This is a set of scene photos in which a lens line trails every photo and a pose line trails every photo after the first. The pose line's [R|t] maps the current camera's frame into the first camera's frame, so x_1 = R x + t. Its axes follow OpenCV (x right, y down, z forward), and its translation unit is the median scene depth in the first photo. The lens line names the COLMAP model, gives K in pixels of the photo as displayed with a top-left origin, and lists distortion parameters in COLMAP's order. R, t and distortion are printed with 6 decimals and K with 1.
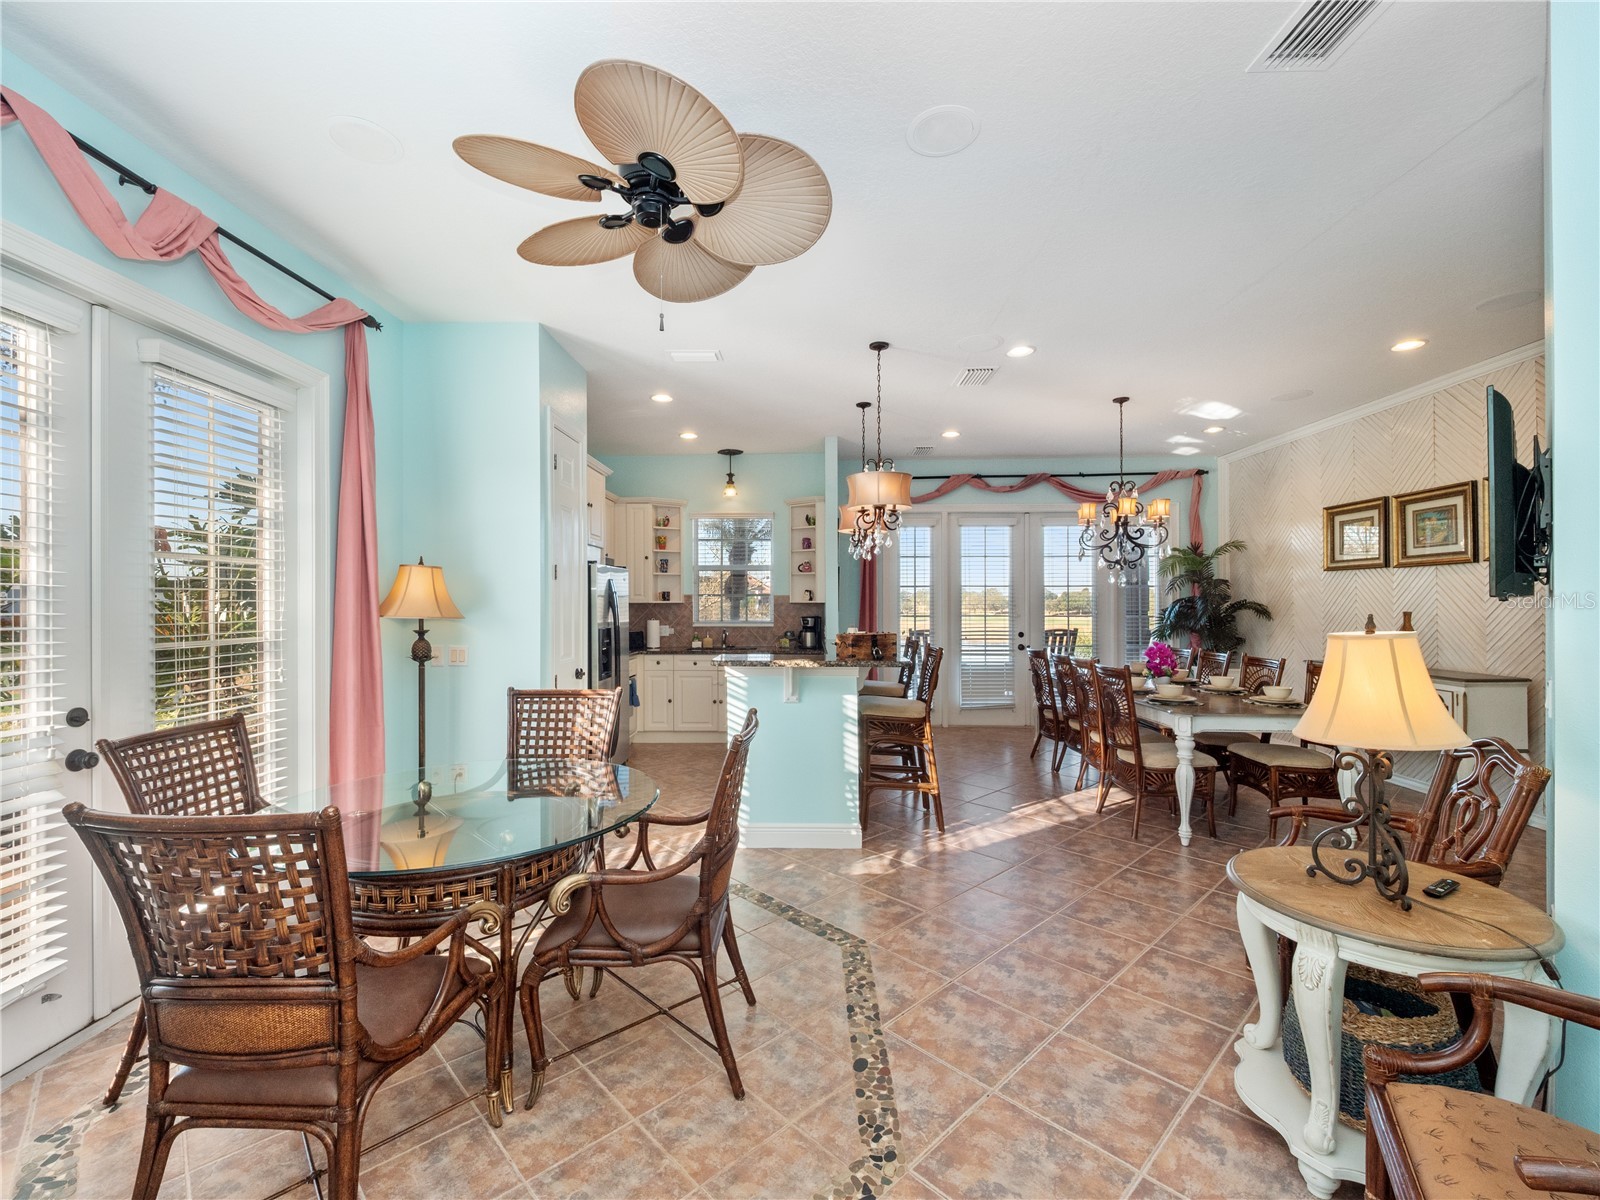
lens RADIAL K [[675.6, 0, 772.0], [0, 675.6, 594.5], [0, 0, 1]] dist [-0.000997, -0.000514]
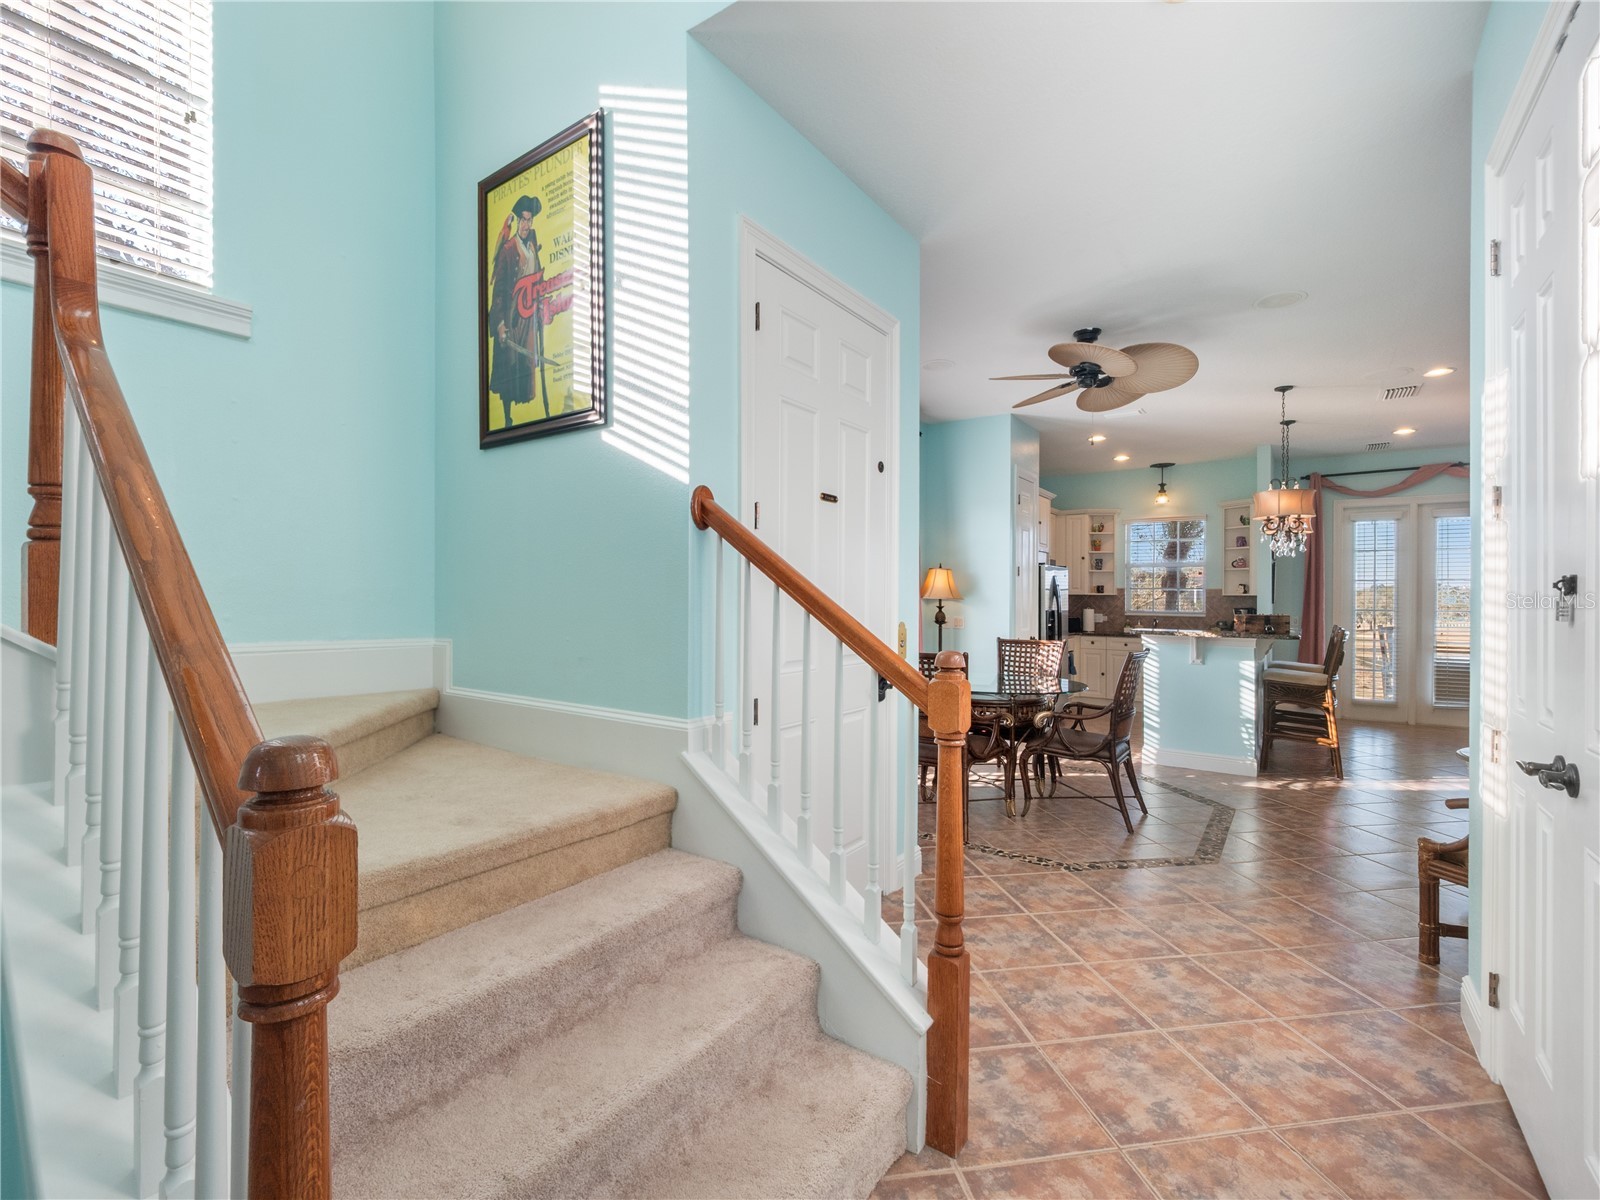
lens RADIAL K [[675.6, 0, 772.0], [0, 675.6, 594.5], [0, 0, 1]] dist [-0.000997, -0.000514]
pose [[0.816252, 0.006847, -0.577655, 0.086883], [-0.005451, 0.999977, 0.004150, 0.013366], [0.577670, -0.000238, 0.816270, -0.460366]]
